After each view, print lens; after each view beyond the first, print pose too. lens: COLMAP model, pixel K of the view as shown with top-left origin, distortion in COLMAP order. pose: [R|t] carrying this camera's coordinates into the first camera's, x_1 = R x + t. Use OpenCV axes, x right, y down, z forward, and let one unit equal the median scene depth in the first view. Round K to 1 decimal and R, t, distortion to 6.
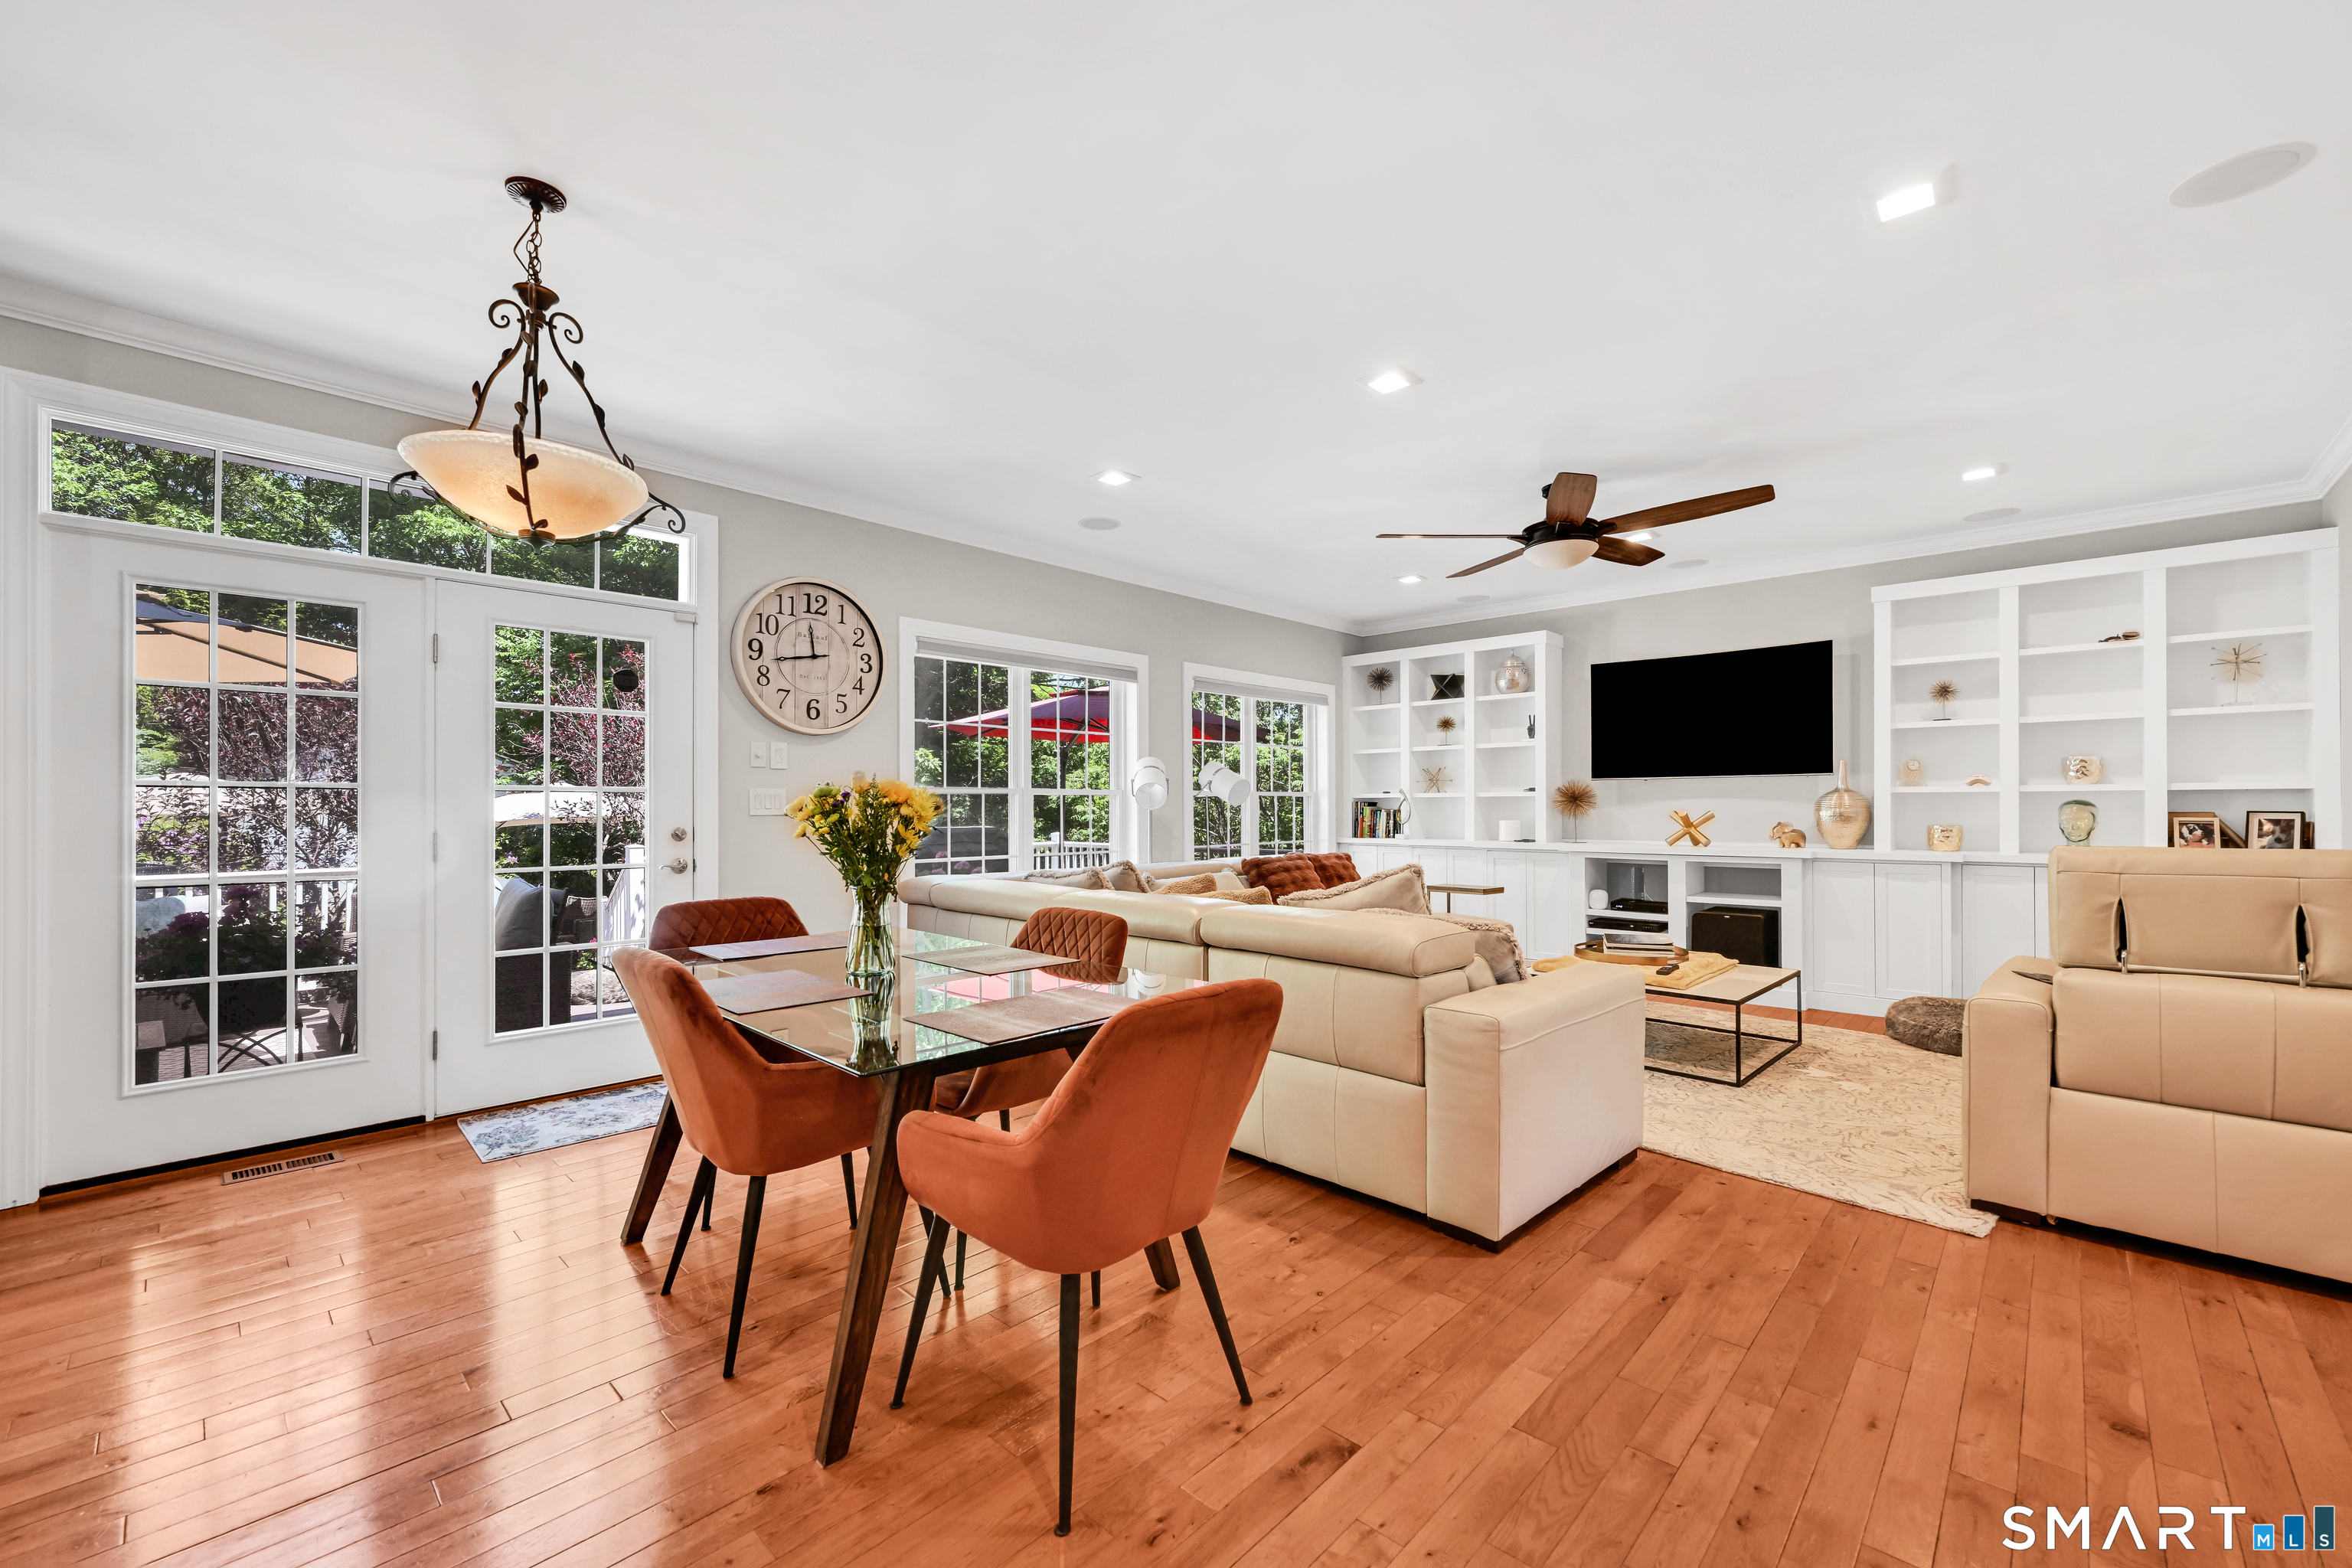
lens RADIAL K [[932.9, 0, 1176.5], [0, 932.9, 799.7], [0, 0, 1]] dist [-0.006657, 0.001837]
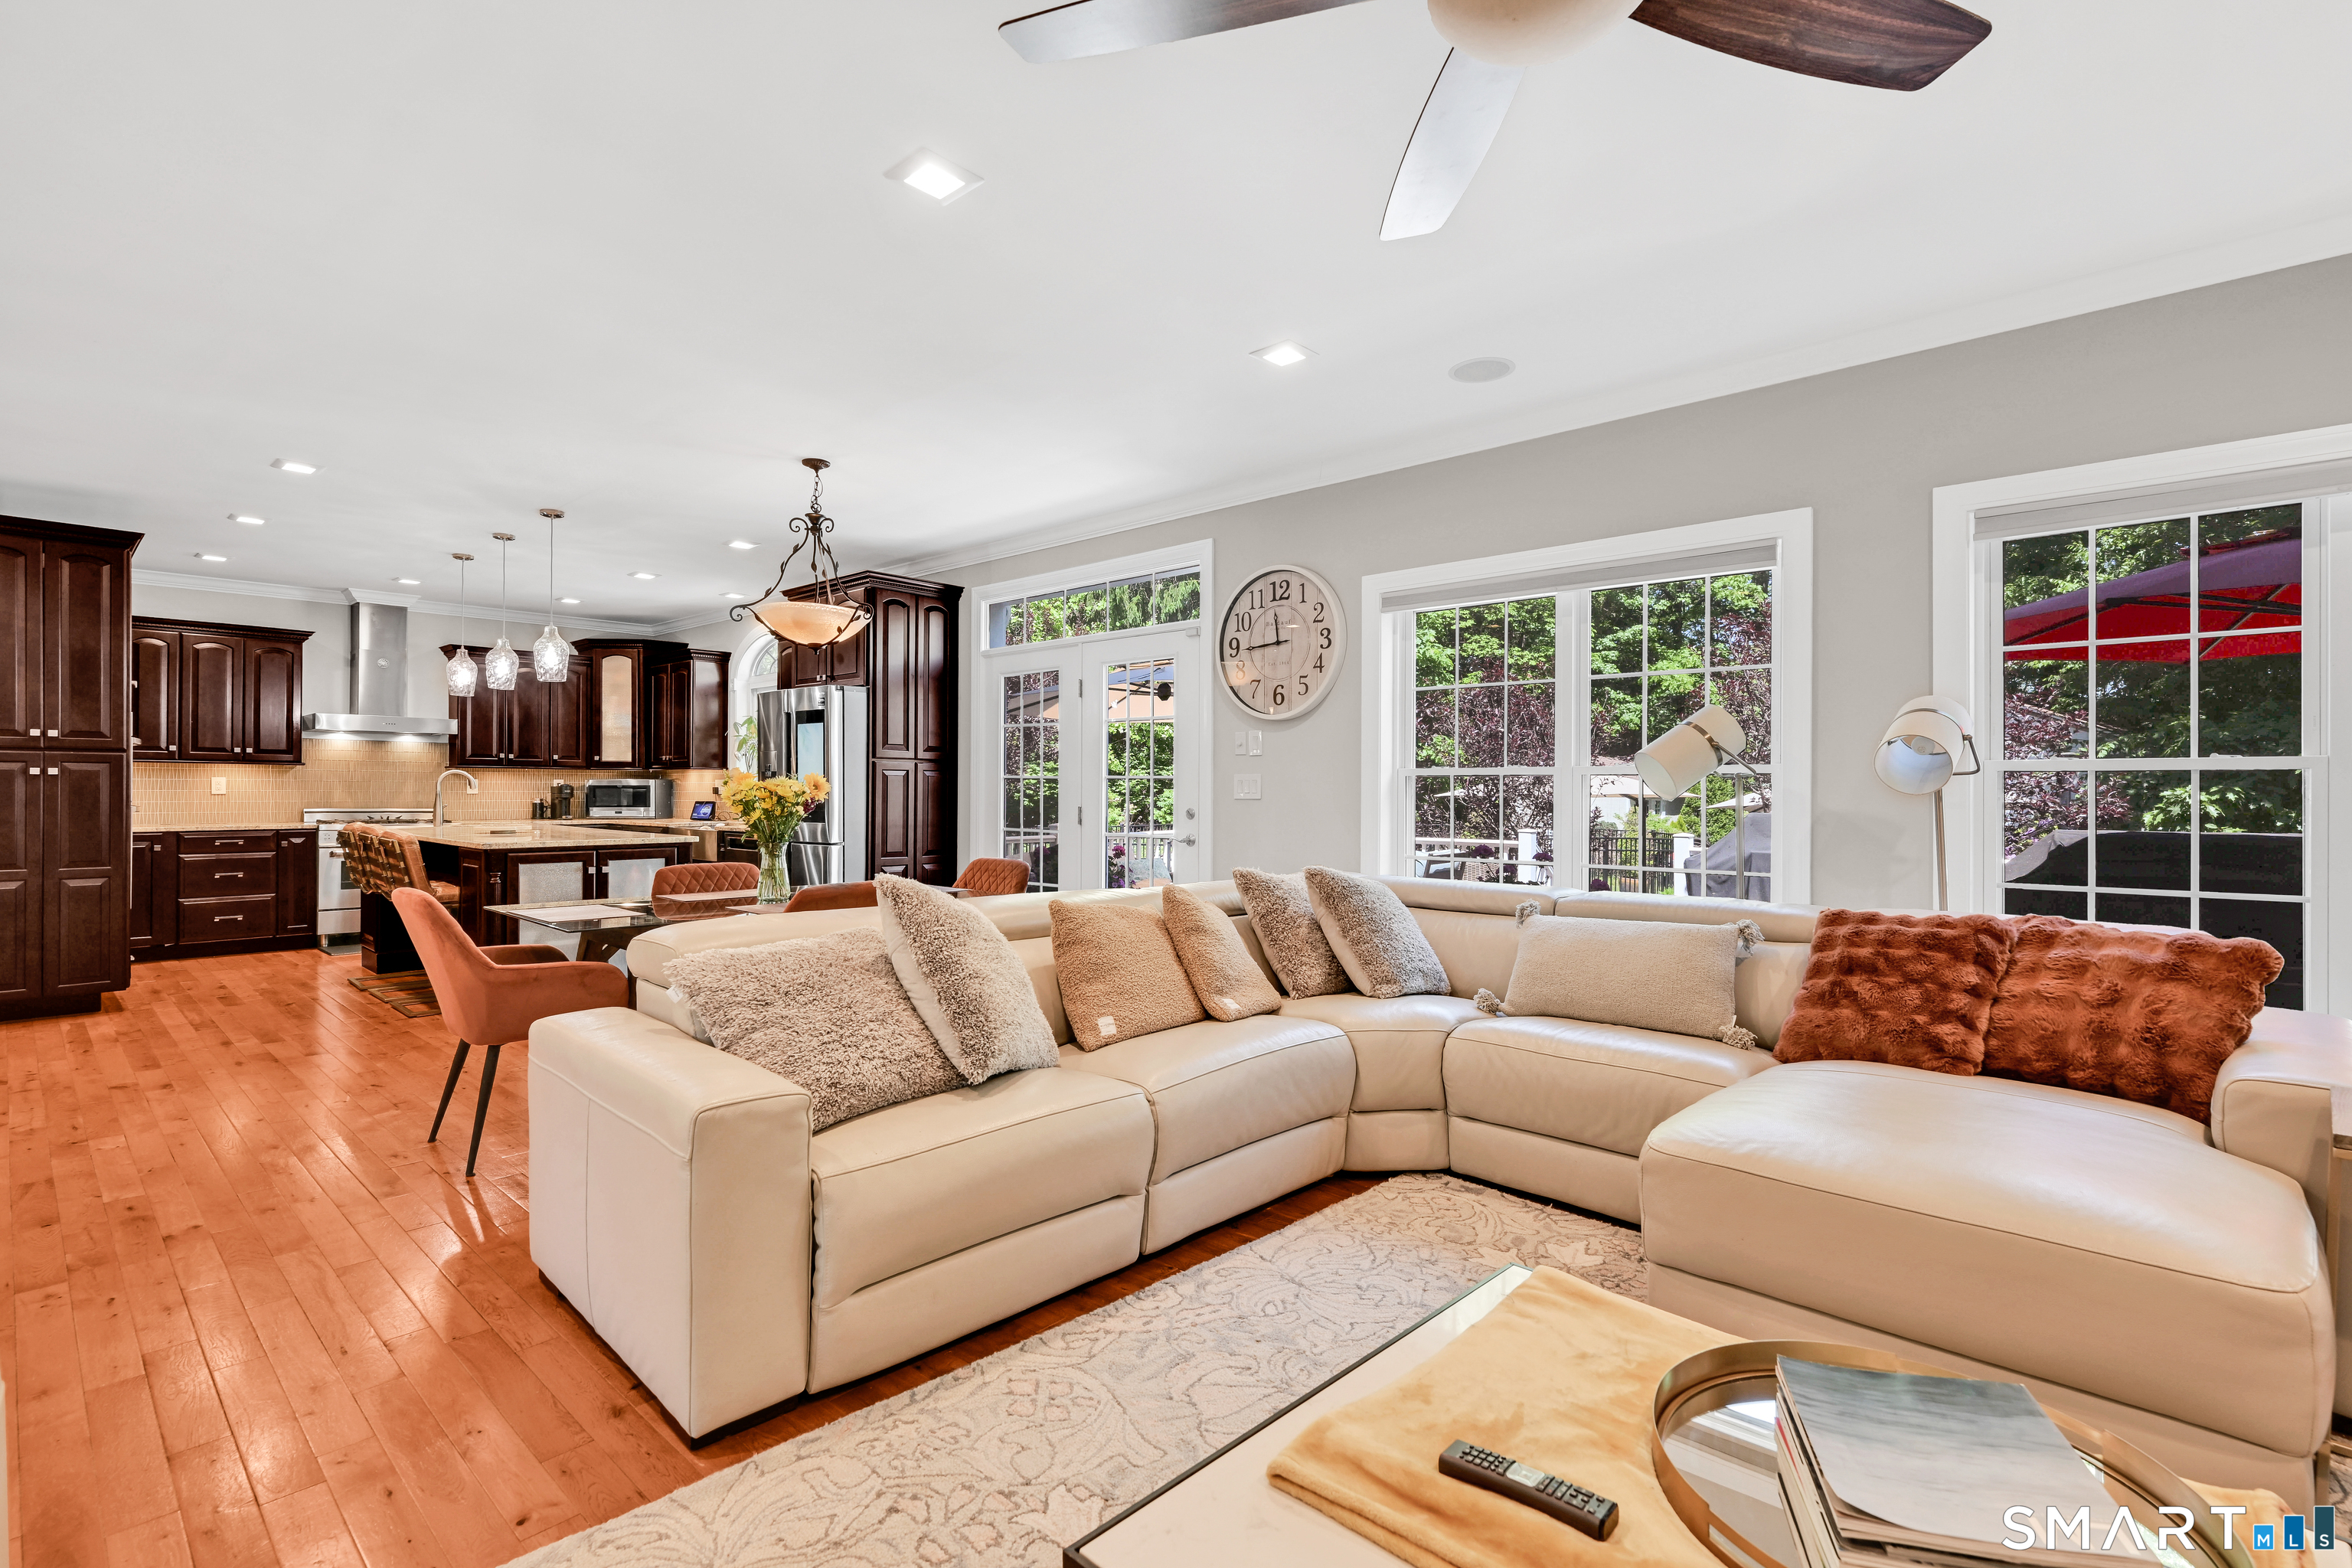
lens RADIAL K [[1058.7, 0, 1187.7], [0, 1058.7, 786.8], [0, 0, 1]] dist [-0.004422, -0.000223]
pose [[0.036175, -0.001366, -0.999345, 0.651552], [0.001995, 0.999997, -0.001295, 0.003591], [0.999343, -0.001947, 0.036178, 0.741748]]
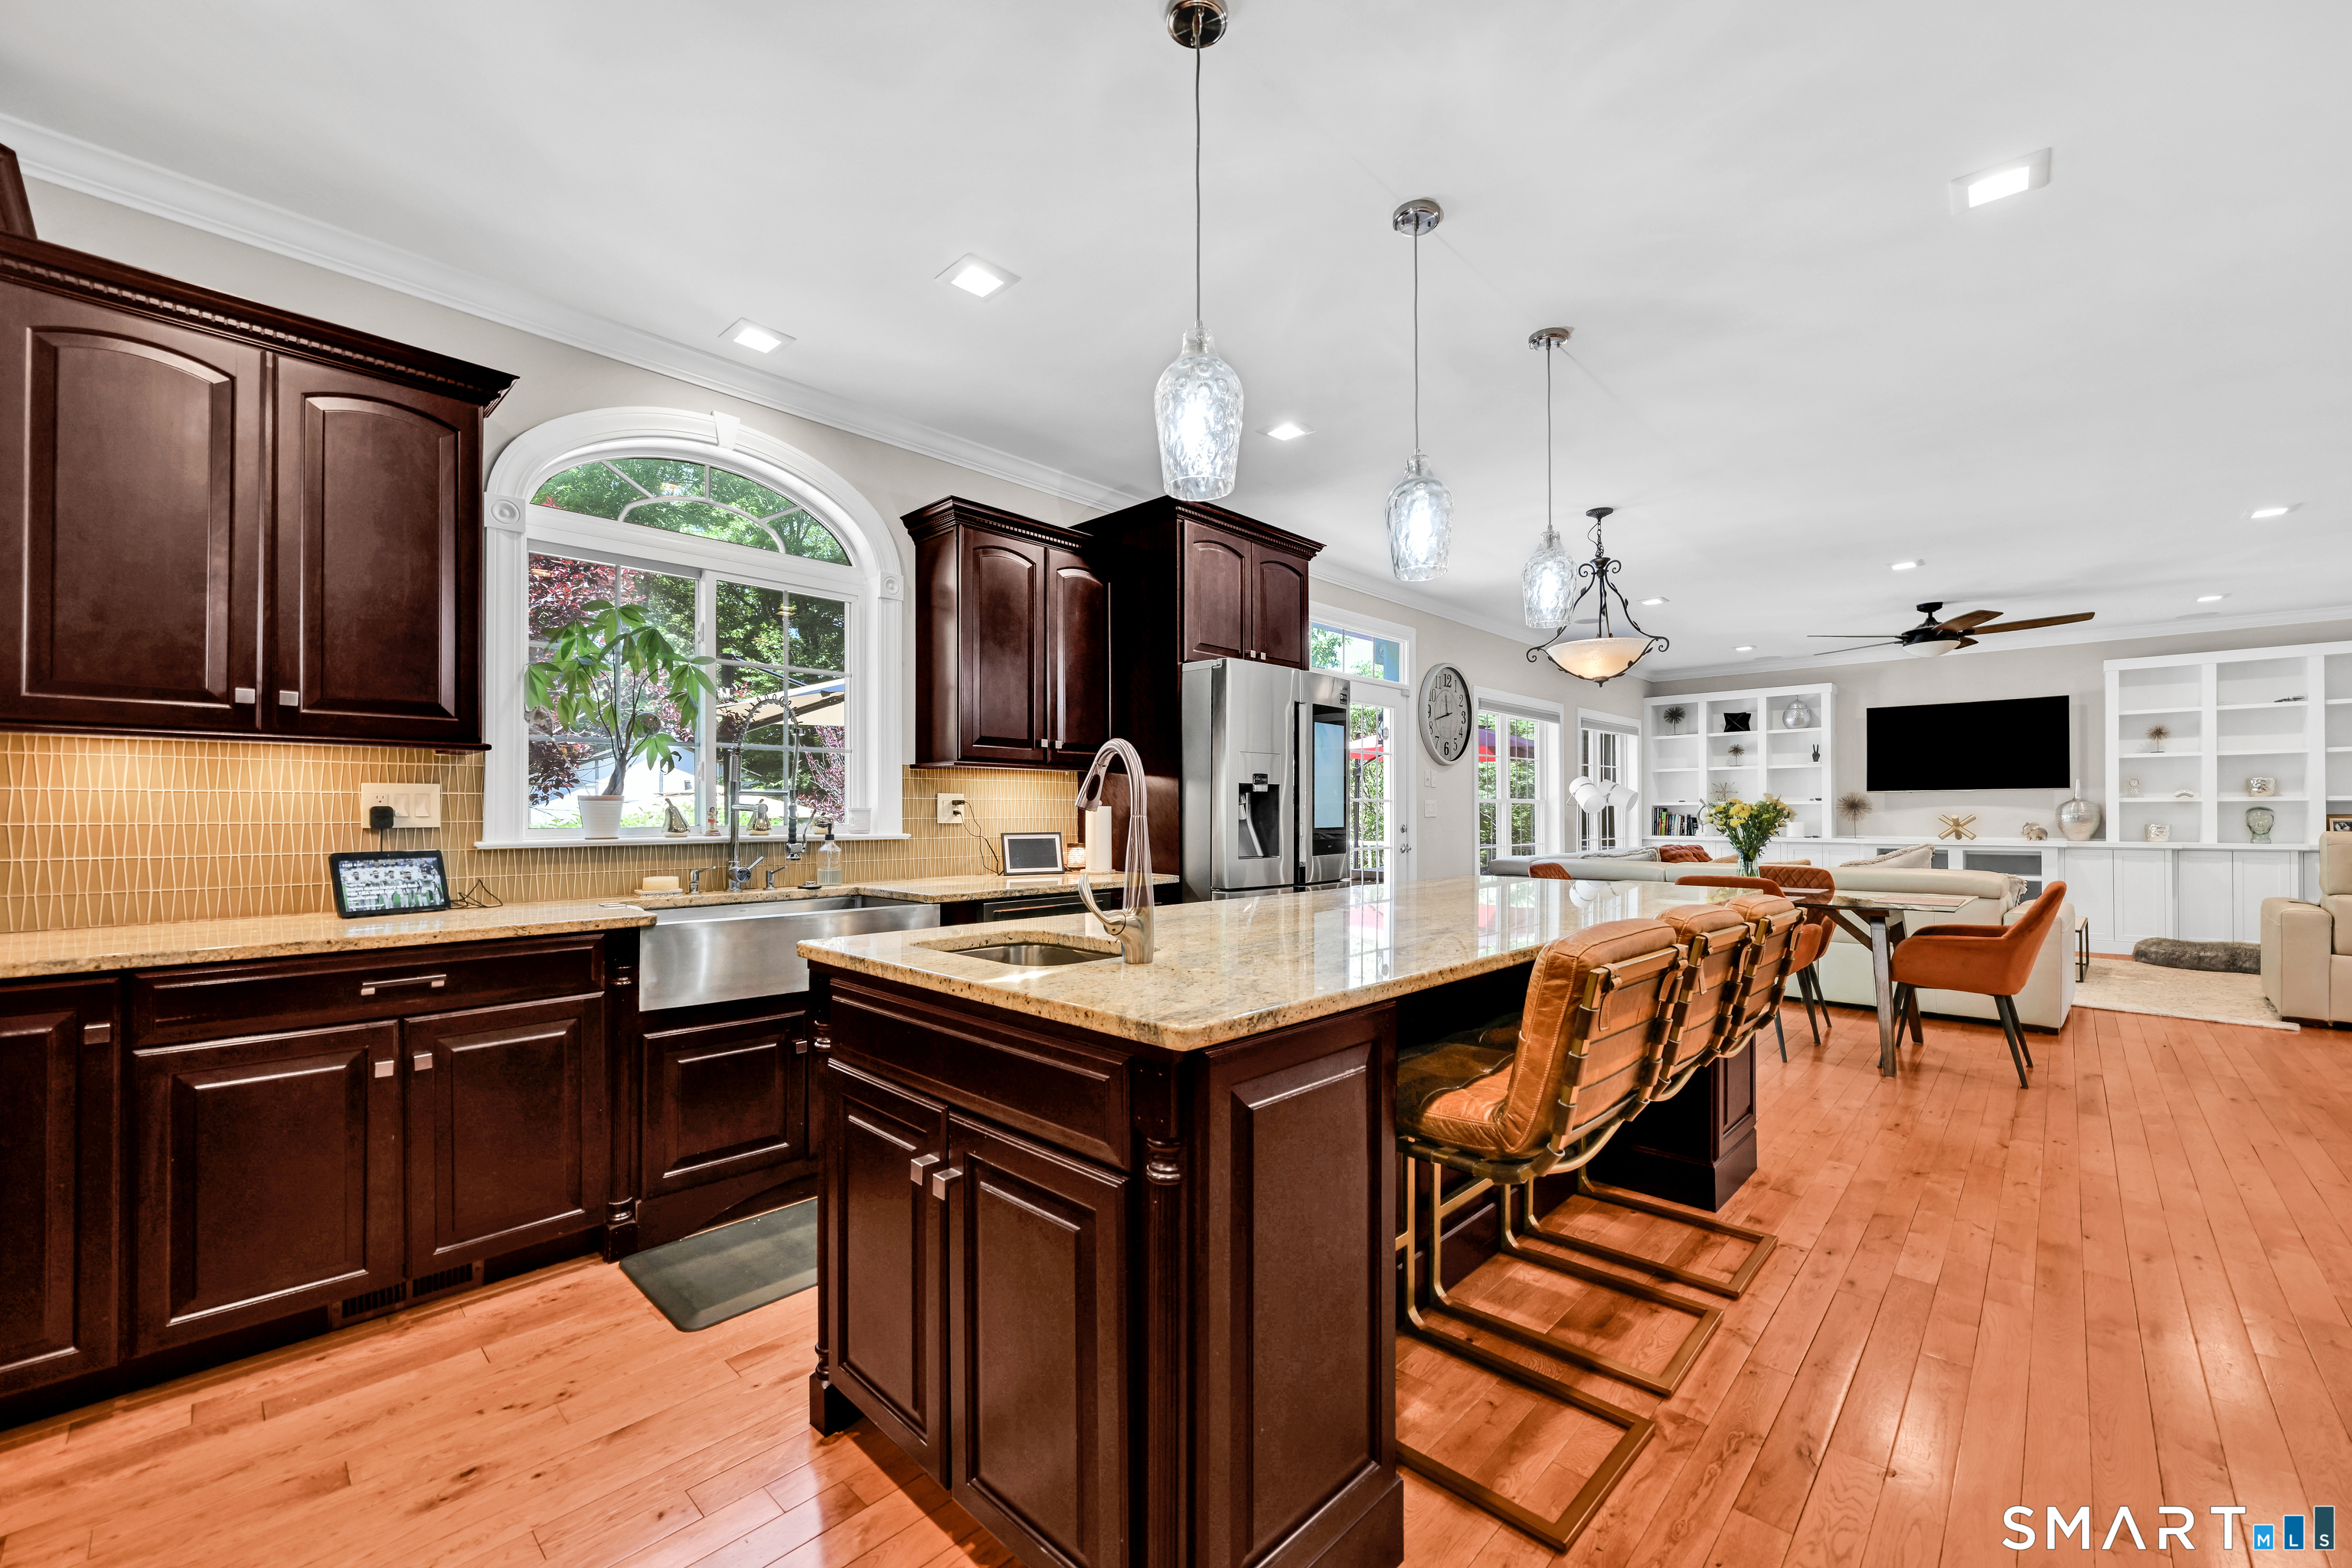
lens RADIAL K [[932.9, 0, 1165.1], [0, 932.9, 798.9], [0, 0, 1]] dist [-0.006657, 0.001837]
pose [[0.999983, -0.000737, -0.005831, -0.731064], [0.000691, 0.999969, -0.007888, -0.001674], [0.005837, 0.007884, 0.999952, -0.471429]]
